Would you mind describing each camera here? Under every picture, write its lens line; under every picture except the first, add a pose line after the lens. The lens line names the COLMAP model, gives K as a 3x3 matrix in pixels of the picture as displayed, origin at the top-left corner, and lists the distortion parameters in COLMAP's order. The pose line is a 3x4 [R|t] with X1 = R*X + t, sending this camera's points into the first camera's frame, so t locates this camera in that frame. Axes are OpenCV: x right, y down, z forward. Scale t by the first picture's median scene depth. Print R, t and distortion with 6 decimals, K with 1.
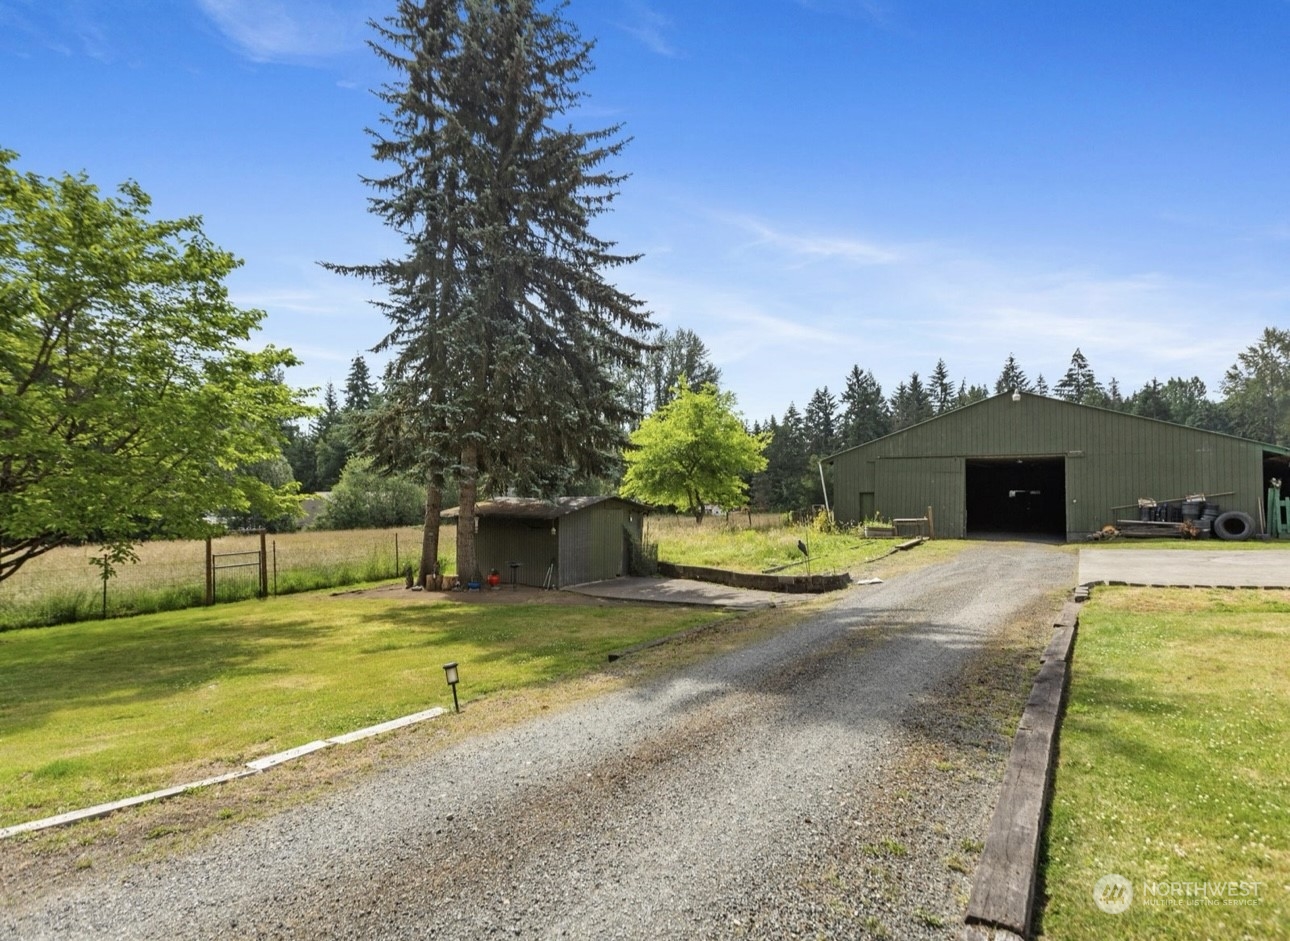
lens RADIAL K [[644.5, 0, 645.1], [0, 644.5, 471.3], [0, 0, 1]] dist [-0.006123, 0.002351]
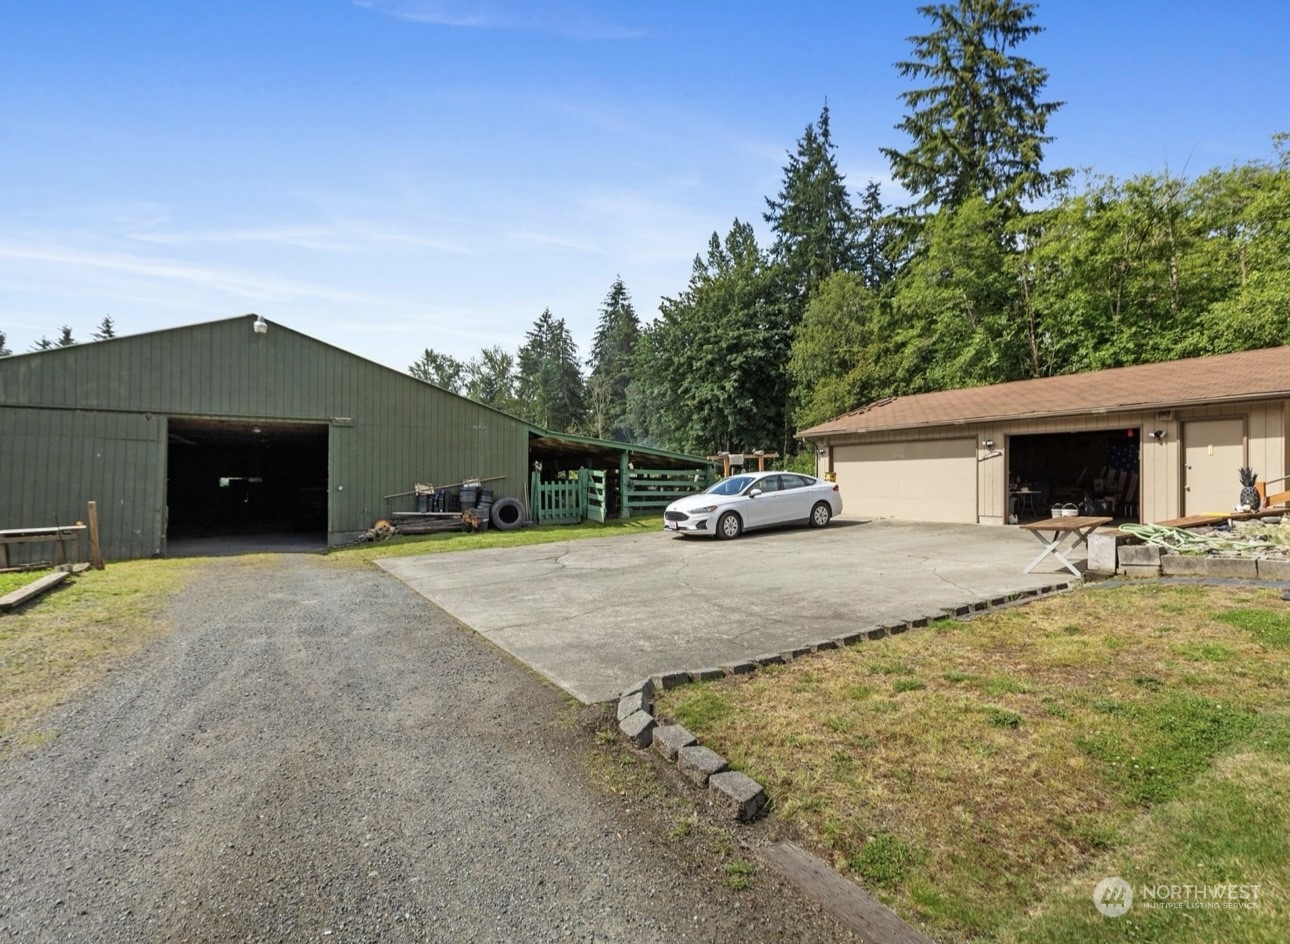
lens RADIAL K [[645.6, 0, 655.1], [0, 645.6, 474.2], [0, 0, 1]] dist [0.001043, -0.000624]
pose [[0.419461, 0.011397, 0.907702, 0.177578], [-0.026602, 0.999646, -0.000258, 0.023366], [-0.907383, -0.024038, 0.419616, 0.410761]]
